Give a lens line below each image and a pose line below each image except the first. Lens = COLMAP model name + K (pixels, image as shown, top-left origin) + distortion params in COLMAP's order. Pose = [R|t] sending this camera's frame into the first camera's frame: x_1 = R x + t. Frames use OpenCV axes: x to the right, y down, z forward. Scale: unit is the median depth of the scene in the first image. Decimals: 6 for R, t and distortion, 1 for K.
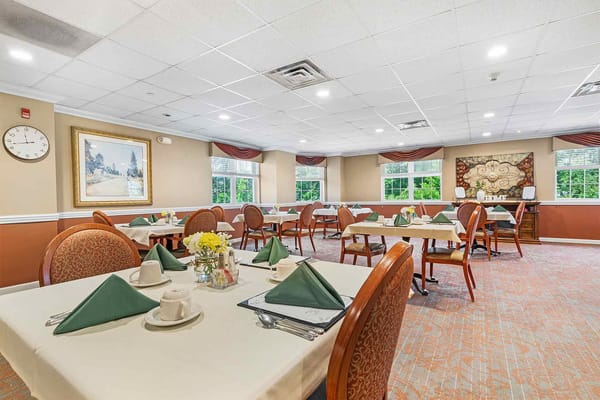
lens RADIAL K [[274.8, 0, 301.1], [0, 274.8, 200.1], [0, 0, 1]] dist [0.003816, 0.000262]
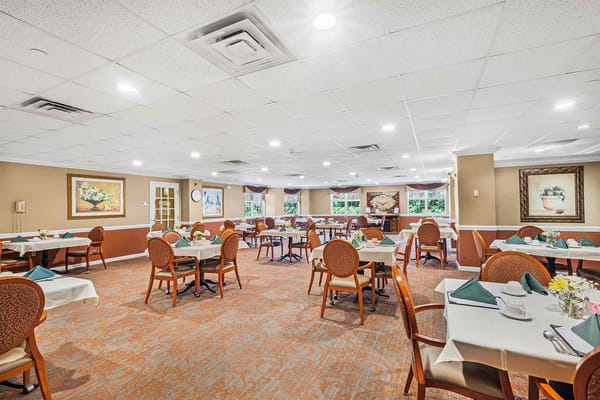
lens RADIAL K [[274.8, 0, 299.1], [0, 274.8, 202.5], [0, 0, 1]] dist [0.003816, 0.000262]
pose [[0.993399, 0.001507, 0.114704, -0.149476], [0.001026, 0.999757, -0.022017, -0.039880], [-0.114709, 0.021989, 0.993156, -0.937878]]
